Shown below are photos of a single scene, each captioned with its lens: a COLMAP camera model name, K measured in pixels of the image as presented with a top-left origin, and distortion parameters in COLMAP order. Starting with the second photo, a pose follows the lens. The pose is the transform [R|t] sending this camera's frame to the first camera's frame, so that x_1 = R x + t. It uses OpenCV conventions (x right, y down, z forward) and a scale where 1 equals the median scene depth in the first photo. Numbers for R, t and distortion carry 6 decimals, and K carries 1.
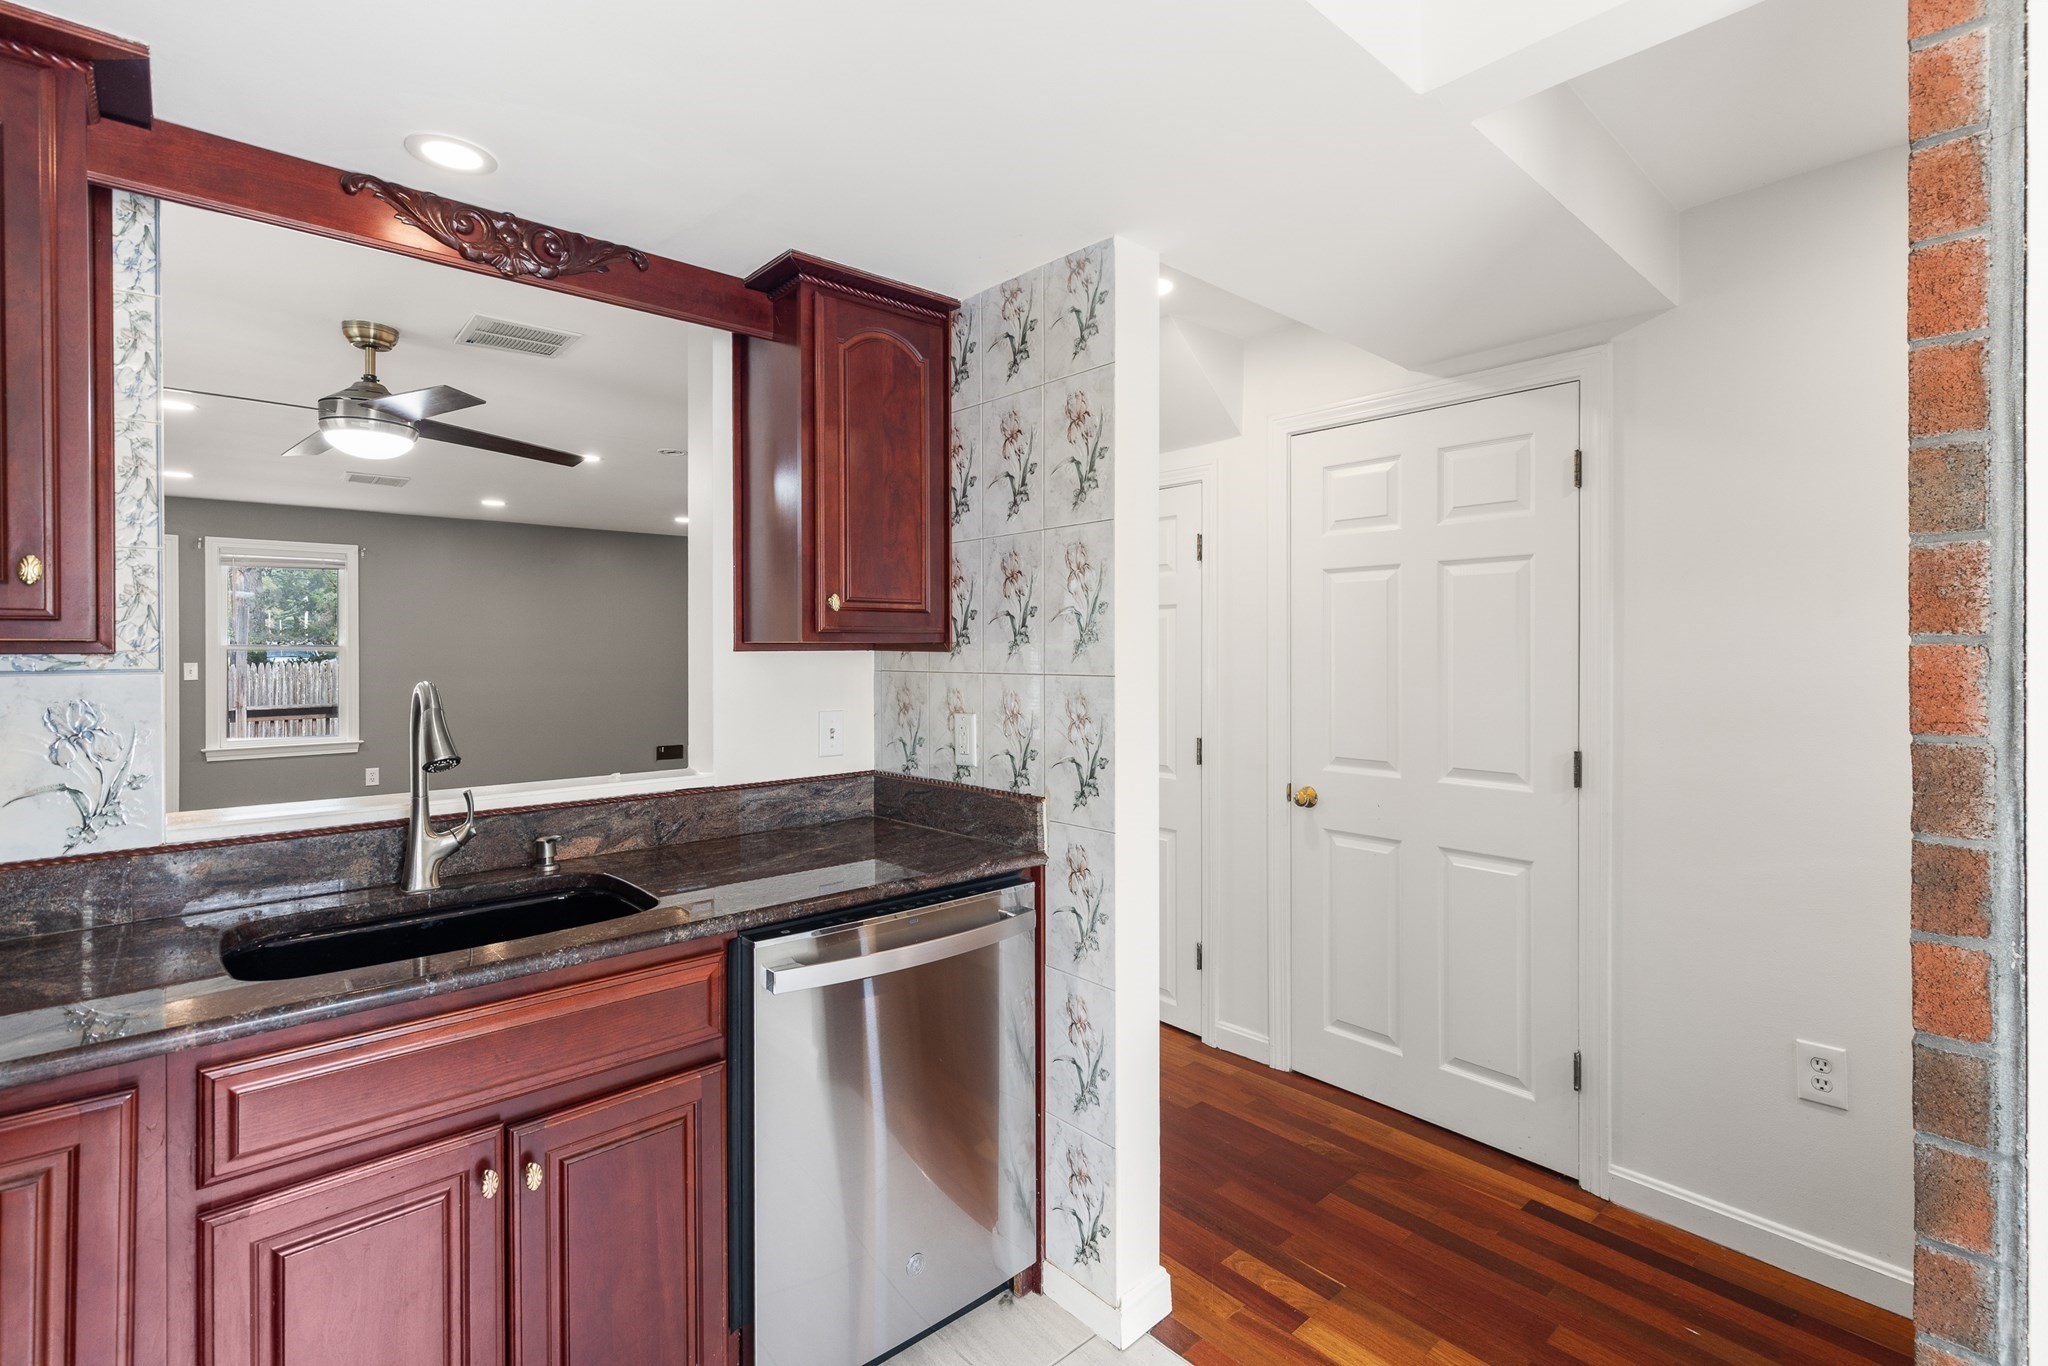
lens RADIAL K [[947.1, 0, 1021.8], [0, 947.1, 650.8], [0, 0, 1]] dist [0.002211, 0.000028]
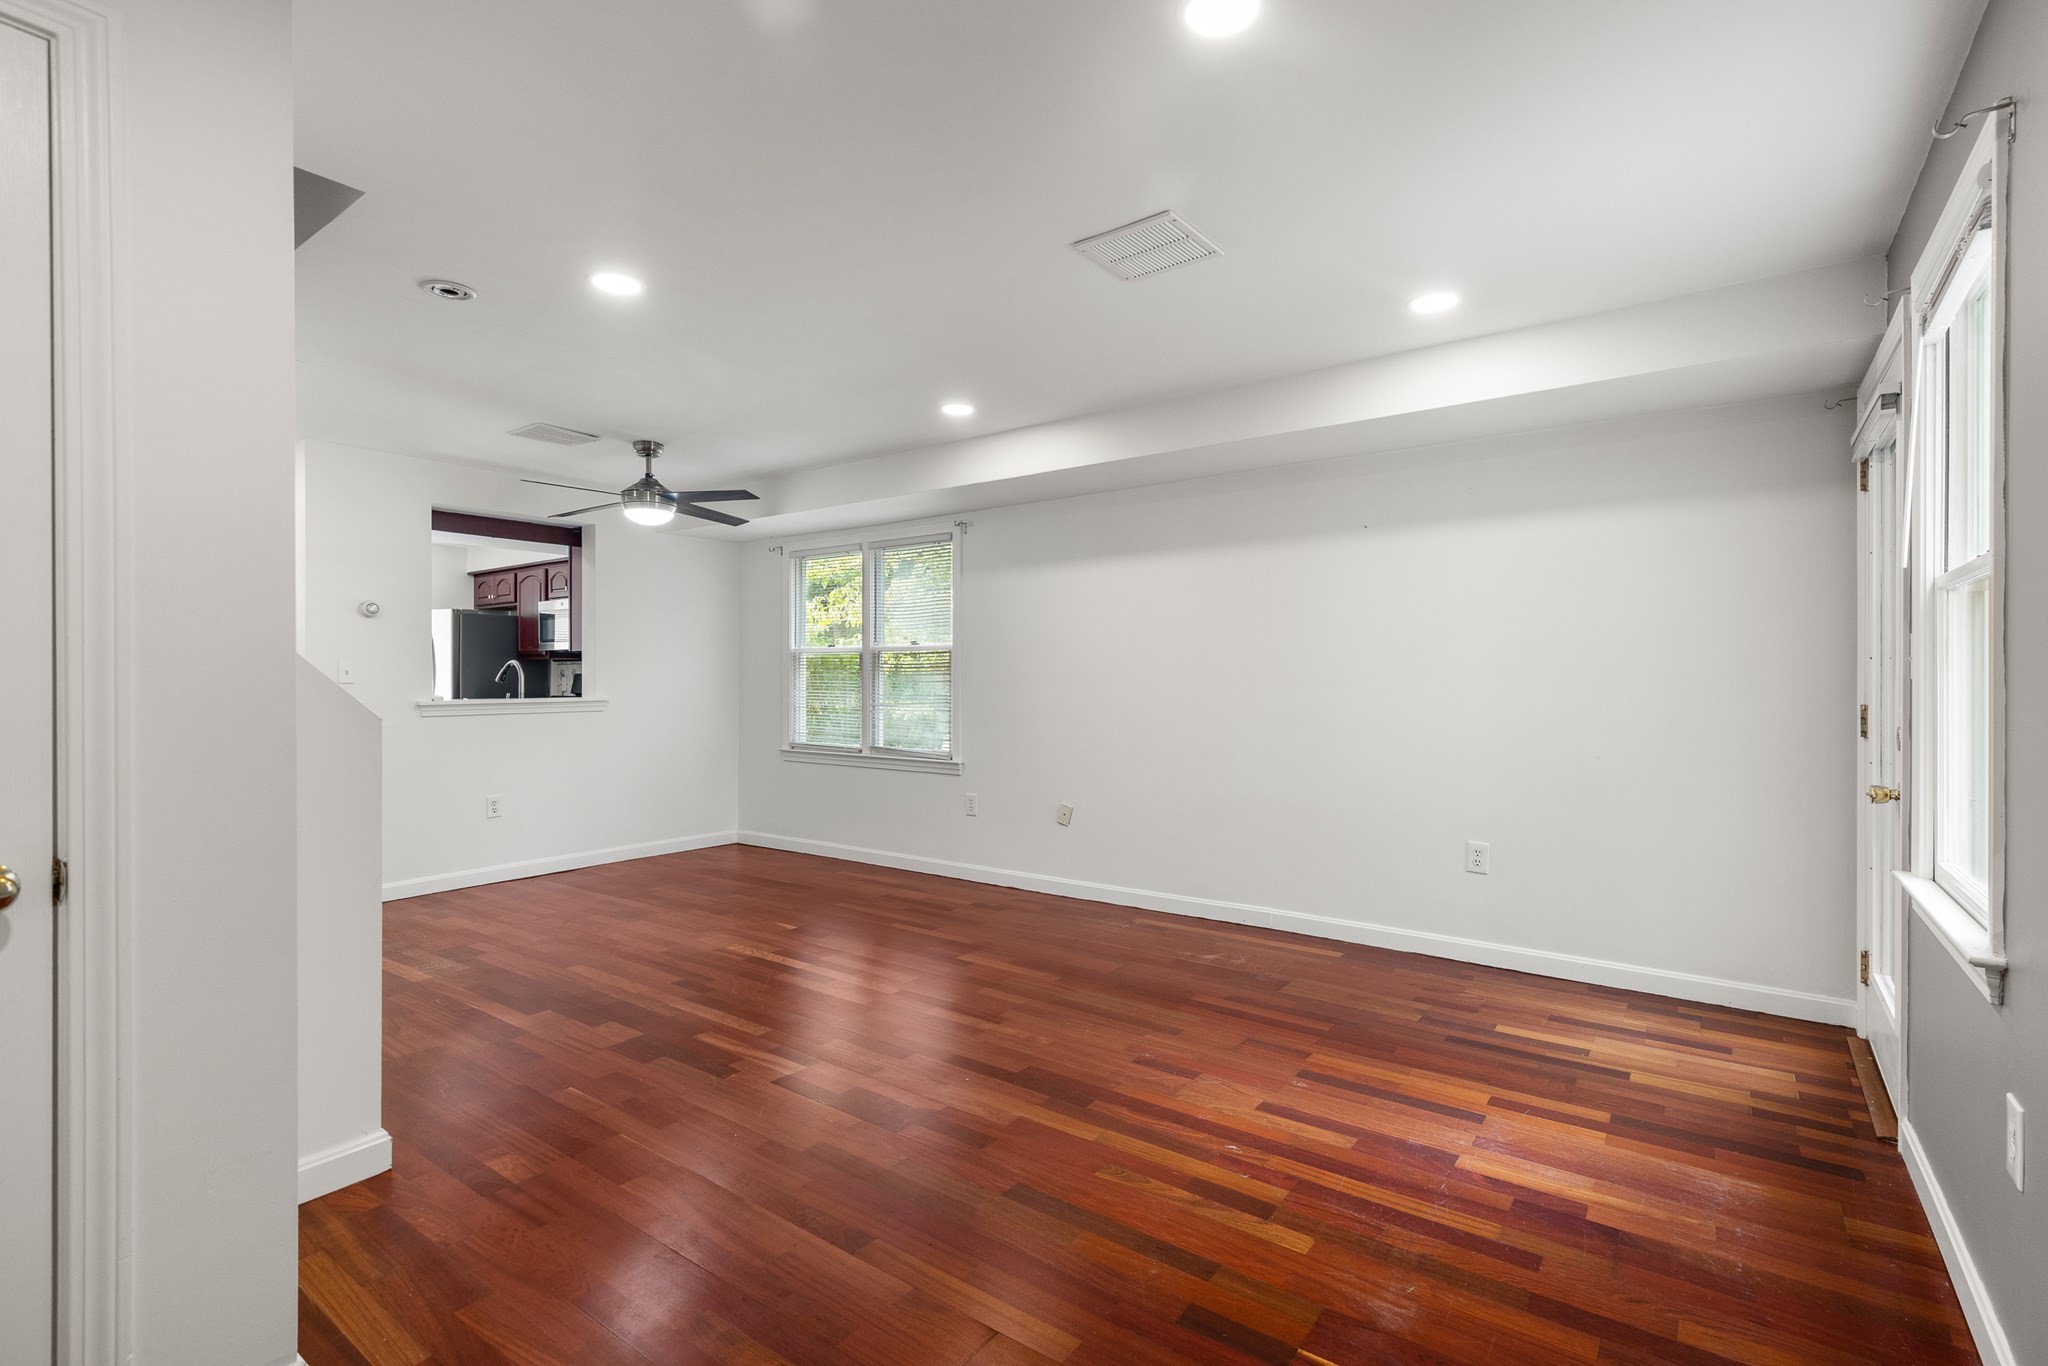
lens RADIAL K [[938.4, 0, 1024.0], [0, 938.4, 683.0], [0, 0, 1]] dist [0.008900, 0.000126]
pose [[-0.977815, 0.004132, -0.209430, -1.147004], [0.003562, 0.999989, 0.003100, 0.075203], [0.209440, 0.002285, -0.977819, 3.174220]]
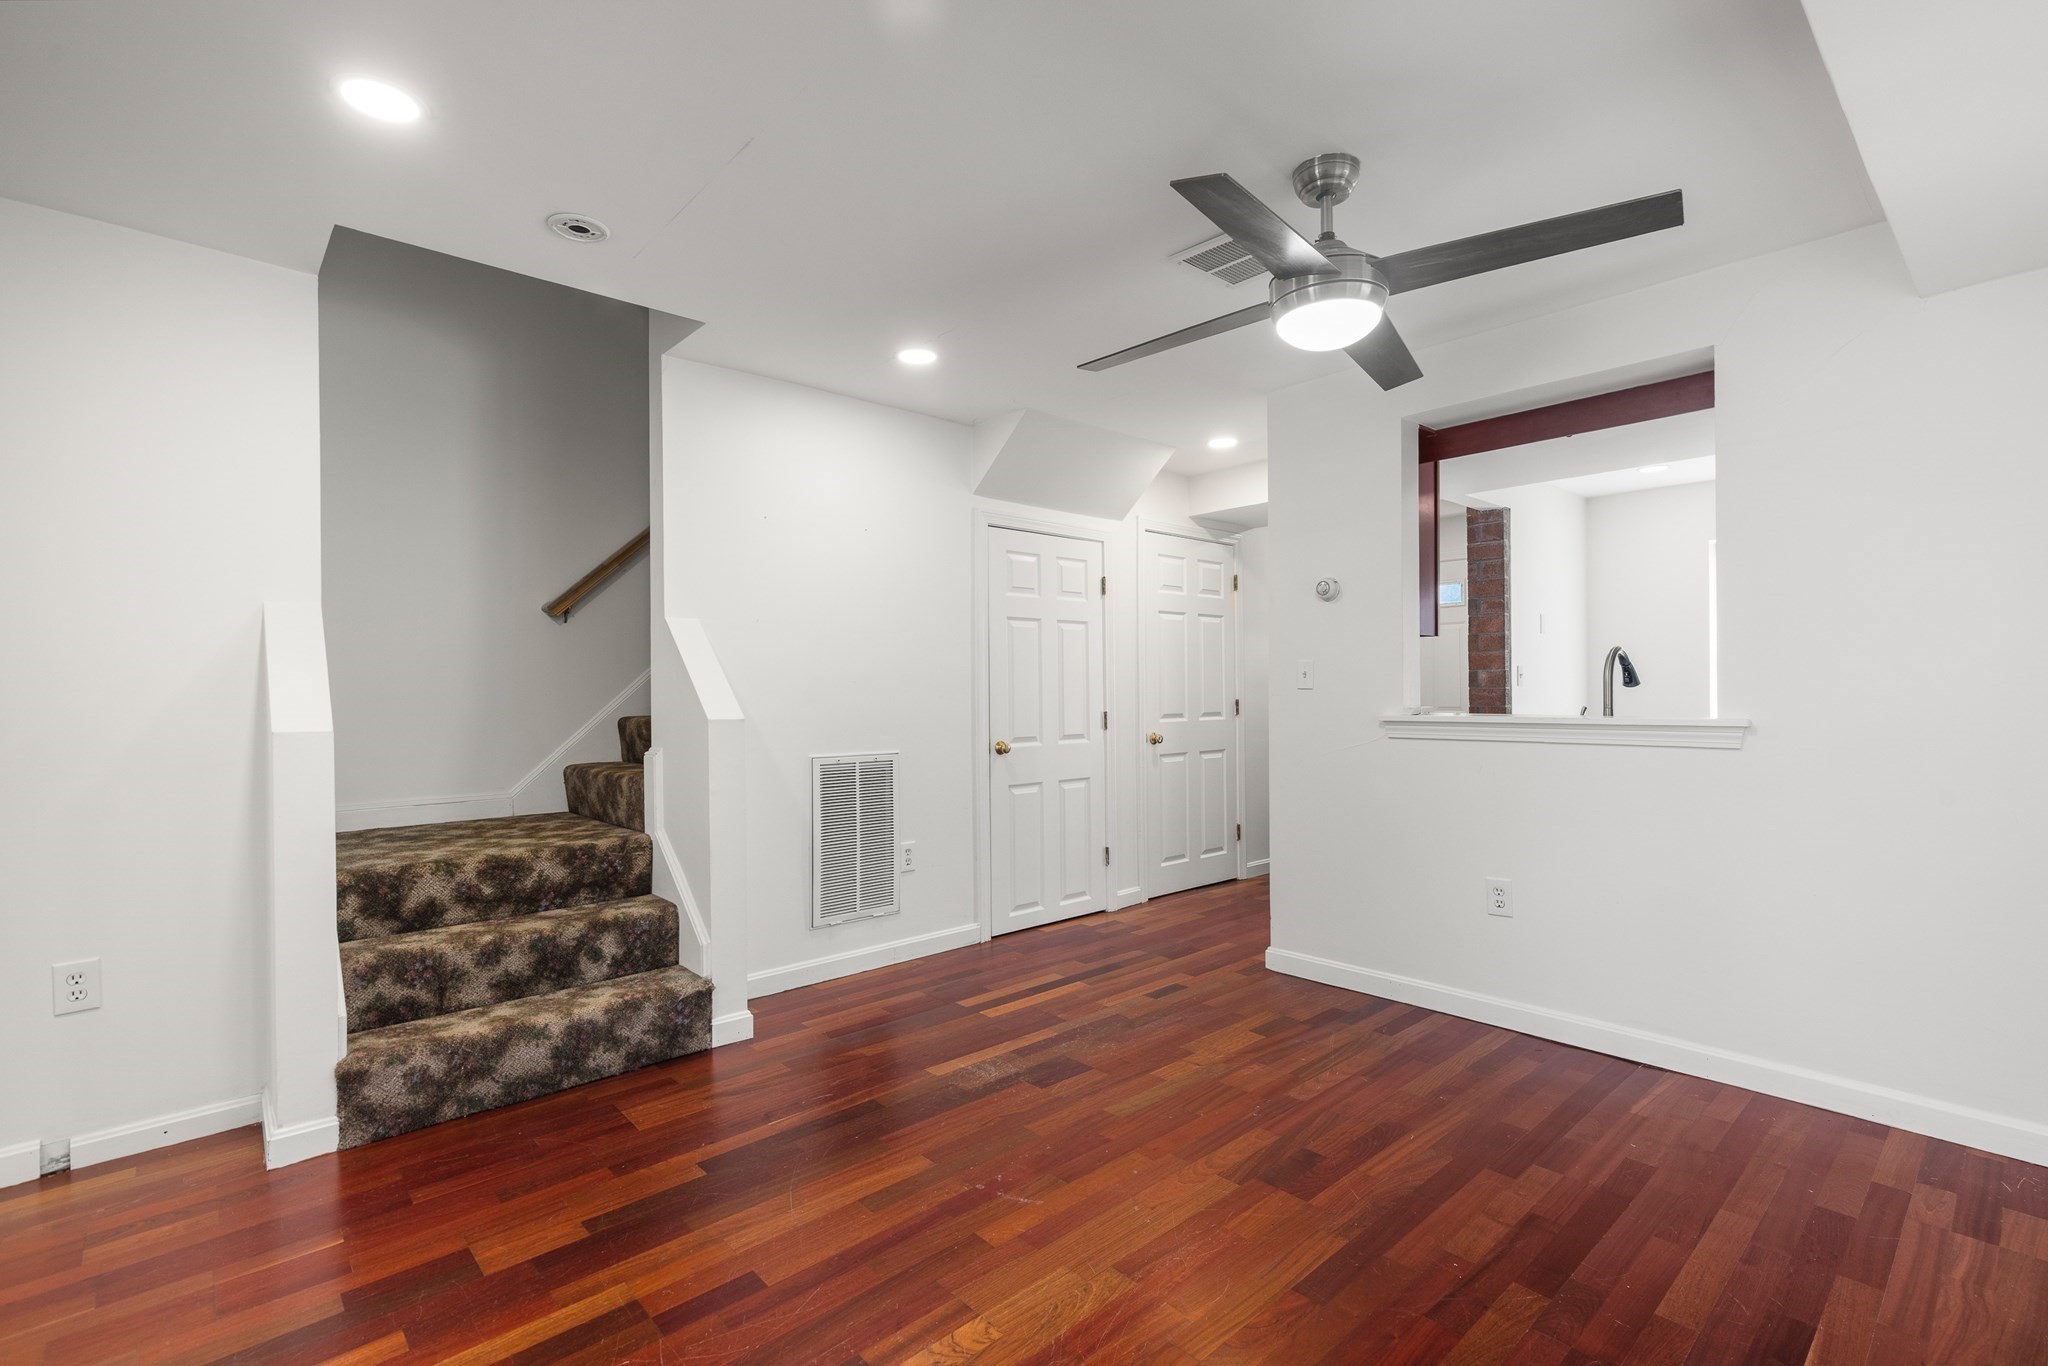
lens RADIAL K [[923.3, 0, 1031.0], [0, 923.3, 695.6], [0, 0, 1]] dist [0.005199, 0.000979]
pose [[-0.012627, -0.004948, 0.999908, -1.651170], [0.009682, 0.999940, 0.005071, 0.074993], [-0.999873, 0.009745, -0.012578, 1.468162]]
